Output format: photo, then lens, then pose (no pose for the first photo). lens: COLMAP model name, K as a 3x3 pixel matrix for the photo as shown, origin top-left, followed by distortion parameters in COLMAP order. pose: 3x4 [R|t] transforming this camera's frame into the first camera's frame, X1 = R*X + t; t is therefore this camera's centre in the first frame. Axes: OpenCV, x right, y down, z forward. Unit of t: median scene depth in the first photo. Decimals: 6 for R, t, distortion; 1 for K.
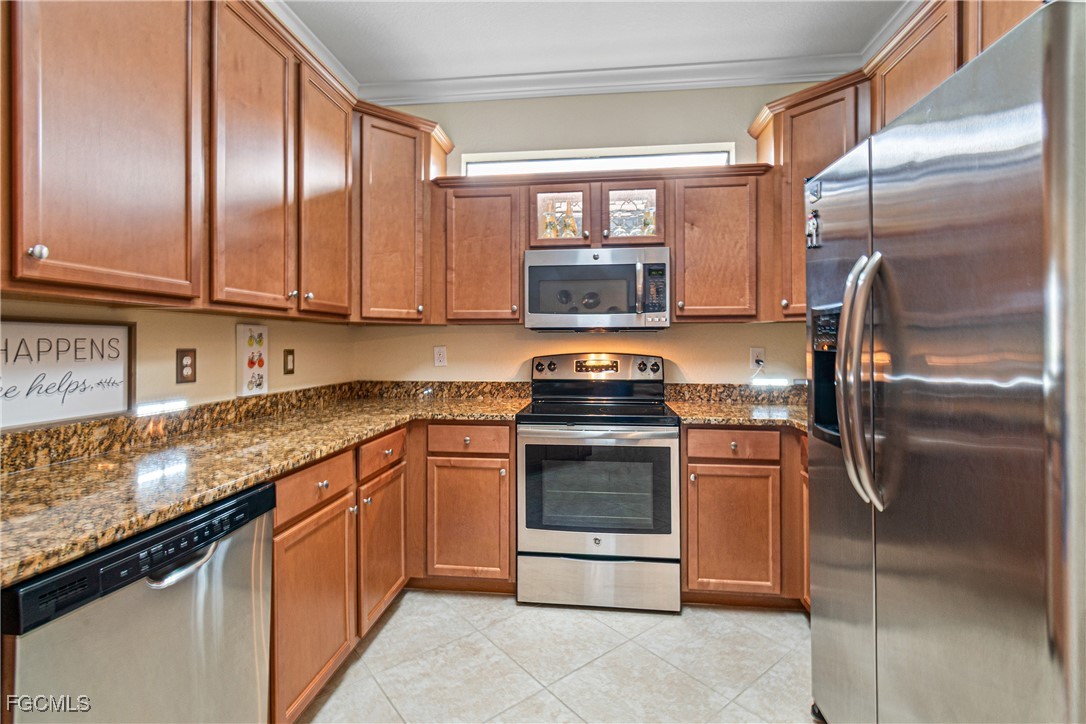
lens RADIAL K [[490.0, 0, 544.0], [0, 490.0, 344.8], [0, 0, 1]] dist [-0.000983, 0.000051]
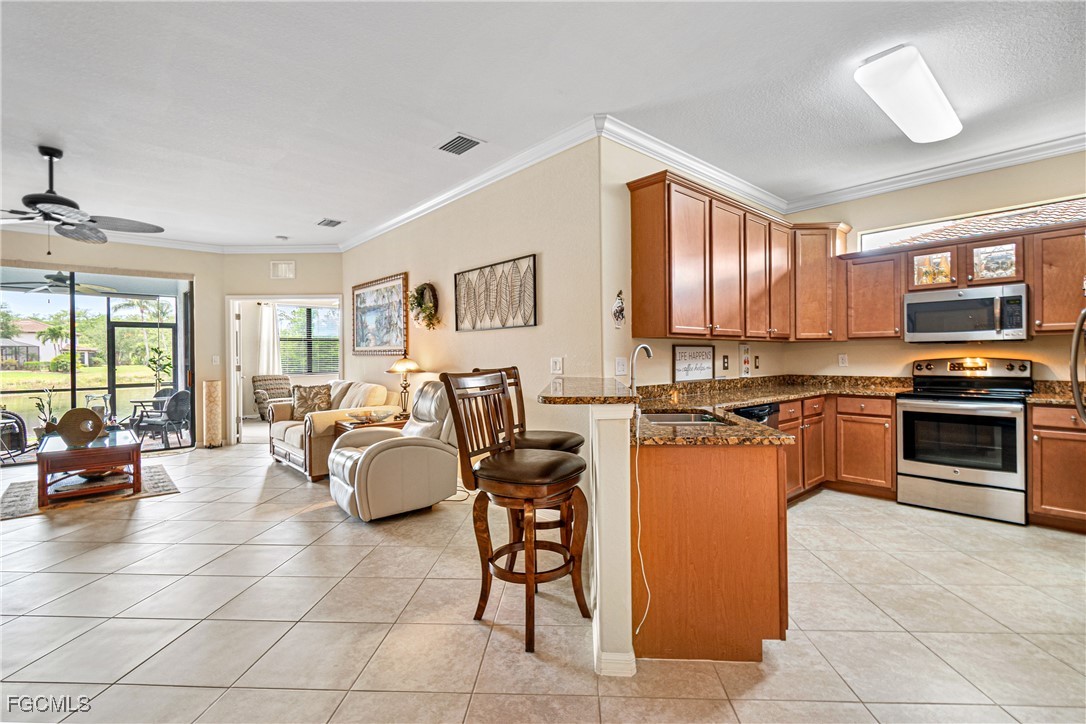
lens RADIAL K [[490.0, 0, 547.8], [0, 490.0, 357.1], [0, 0, 1]] dist [-0.000983, 0.000051]
pose [[0.745331, -0.004681, -0.666678, 0.176952], [0.007958, 0.999967, 0.001875, 0.003313], [0.666647, -0.006703, 0.745344, -1.080749]]
